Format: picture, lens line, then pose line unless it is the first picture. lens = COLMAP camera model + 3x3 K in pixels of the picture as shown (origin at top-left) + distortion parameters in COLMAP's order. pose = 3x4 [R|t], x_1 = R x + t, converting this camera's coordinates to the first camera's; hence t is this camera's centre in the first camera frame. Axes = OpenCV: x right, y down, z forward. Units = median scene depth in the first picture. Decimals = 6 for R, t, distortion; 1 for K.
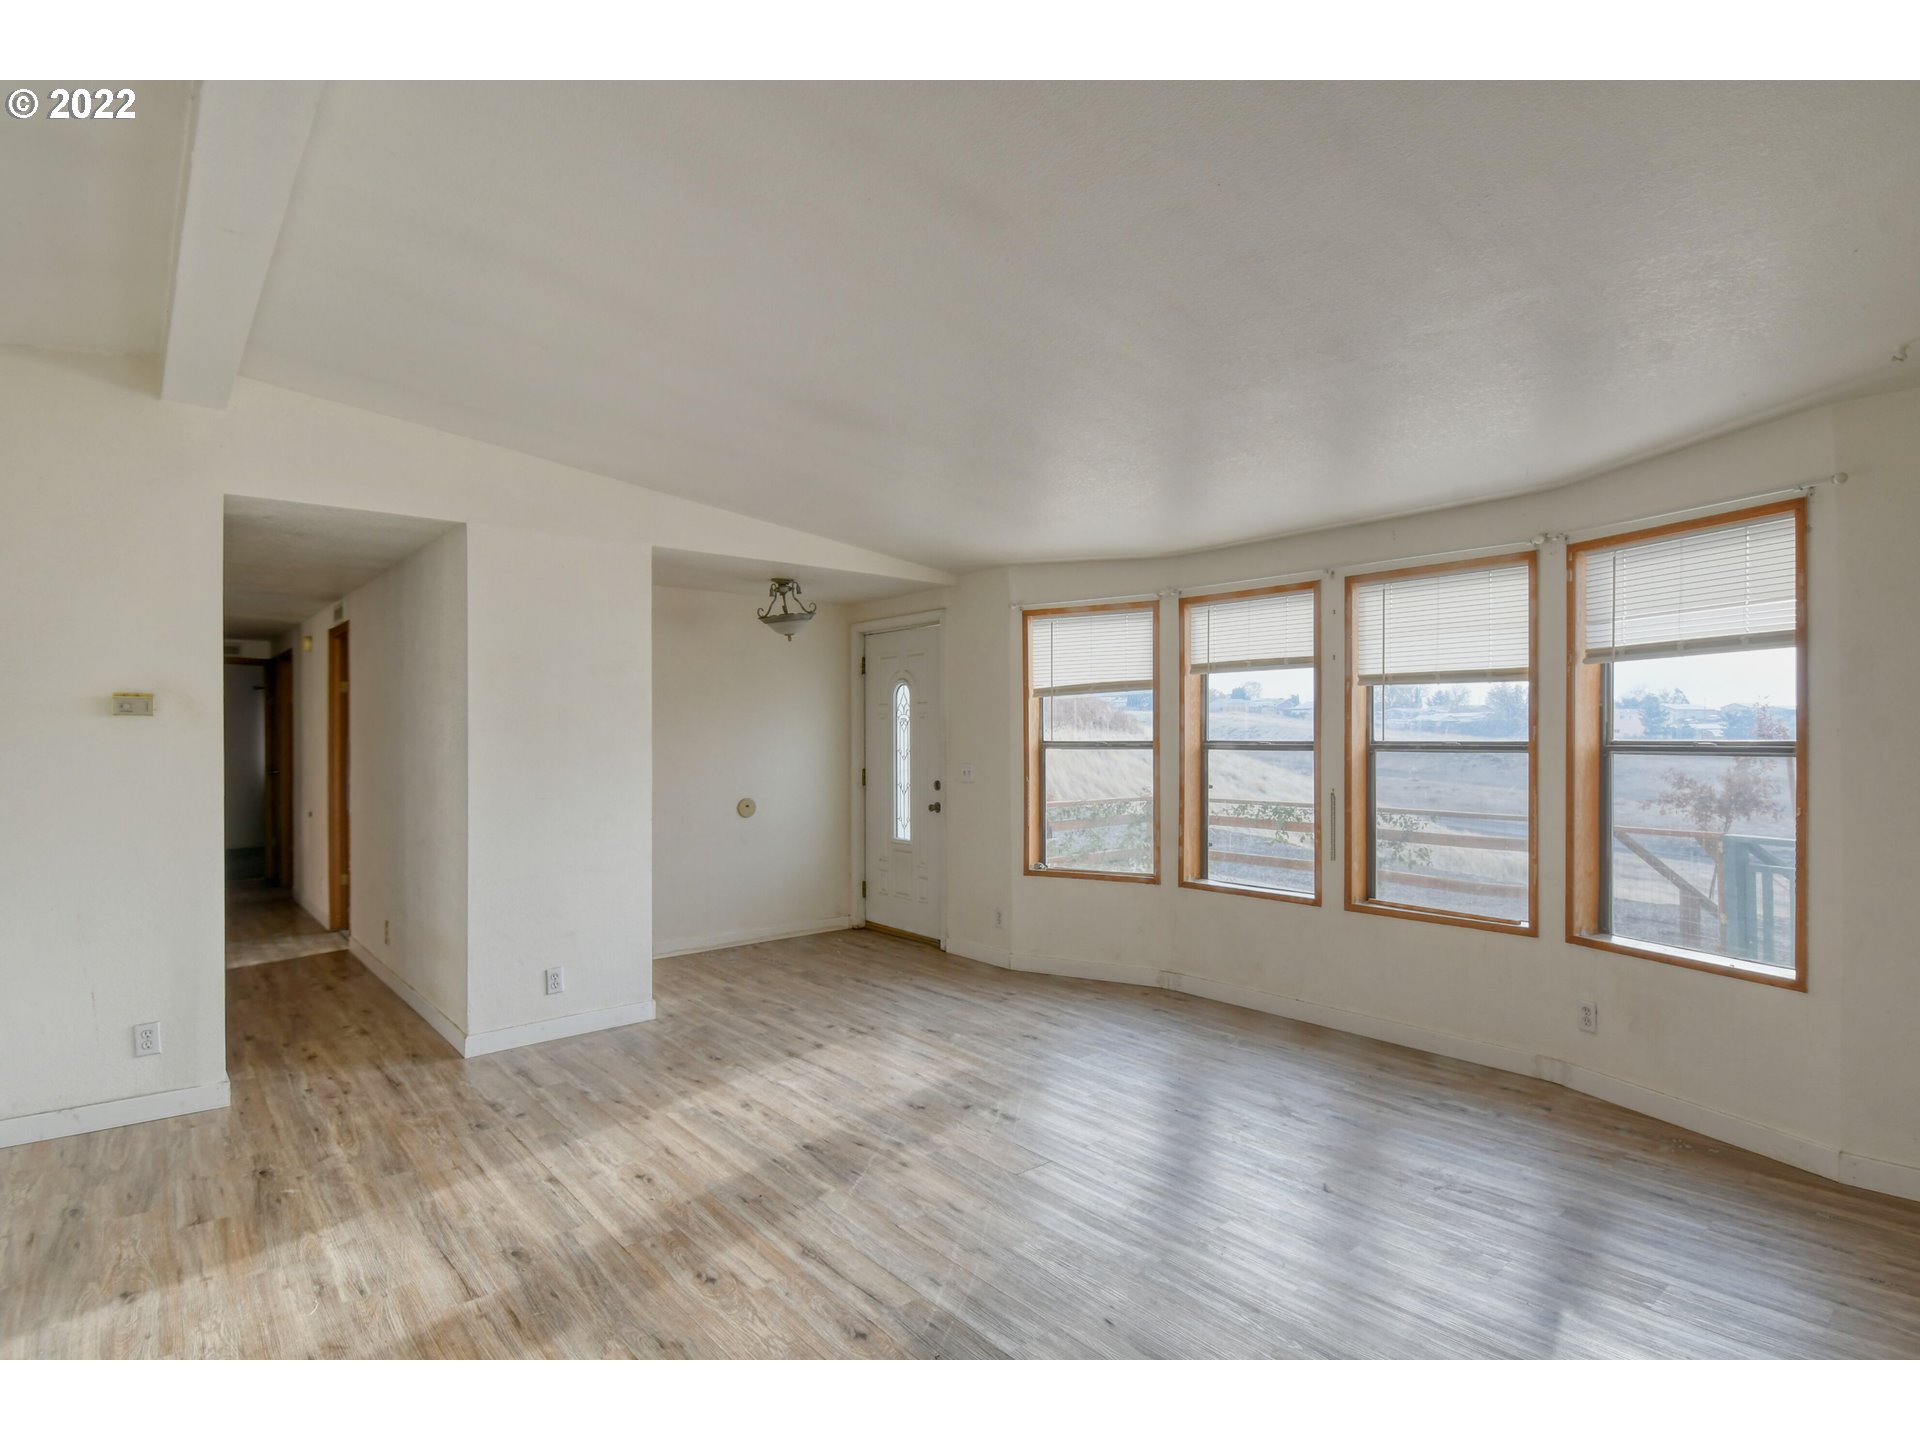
lens RADIAL K [[927.1, 0, 968.2], [0, 927.1, 736.6], [0, 0, 1]] dist [0.022679, -0.020926]
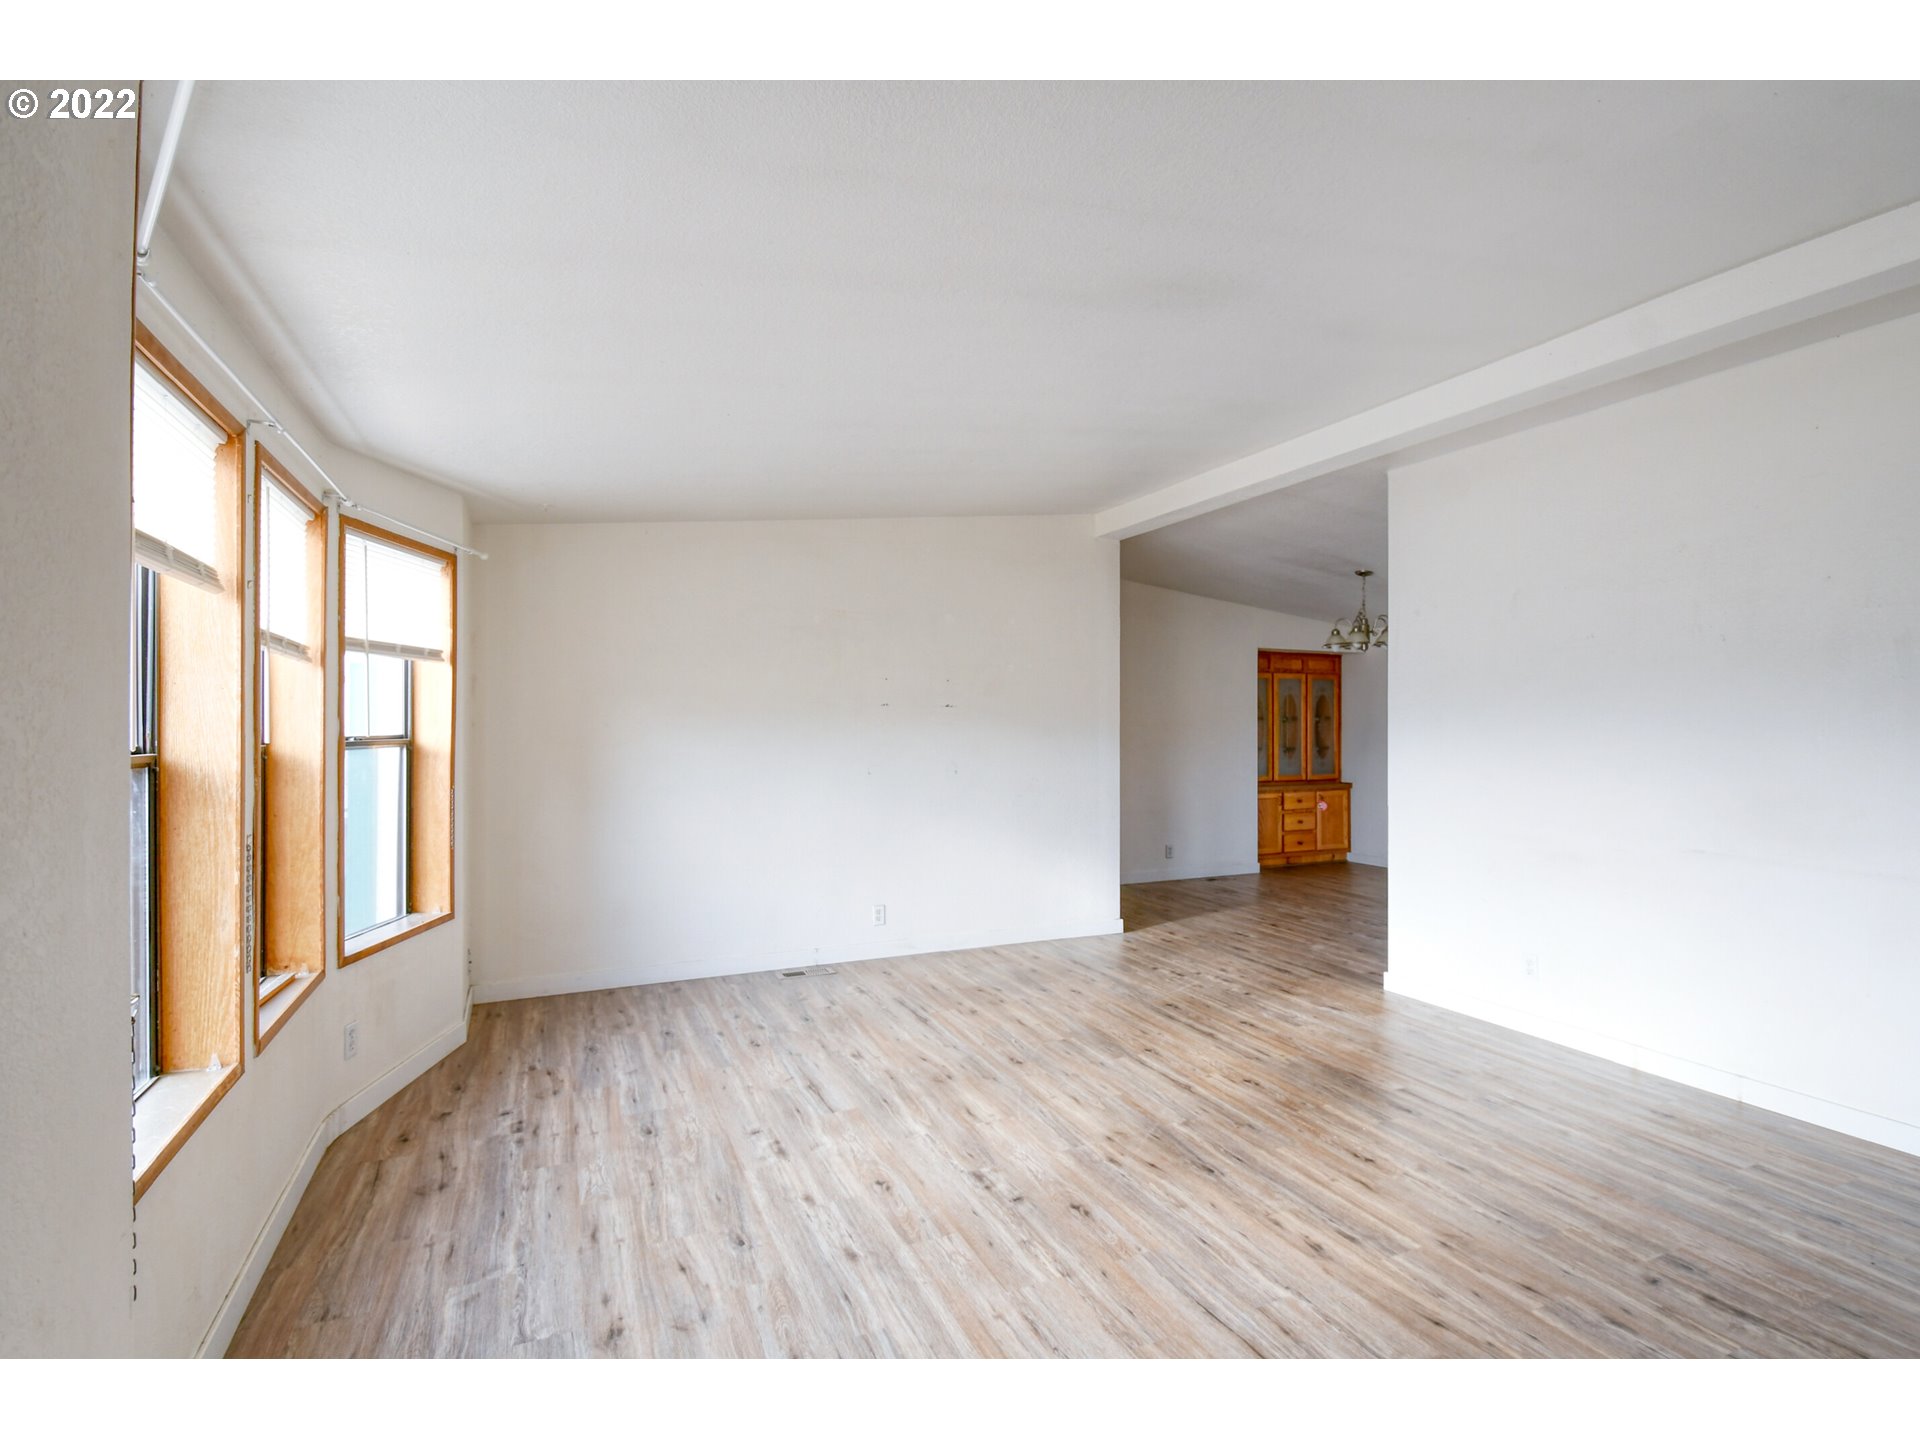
lens RADIAL K [[957.8, 0, 987.9], [0, 957.8, 713.5], [0, 0, 1]] dist [0.048011, -0.025427]
pose [[-0.963760, 0.005718, 0.266710, -0.224876], [0.004082, 0.999969, -0.006687, -0.011720], [-0.266740, -0.005356, -0.963754, 2.038073]]
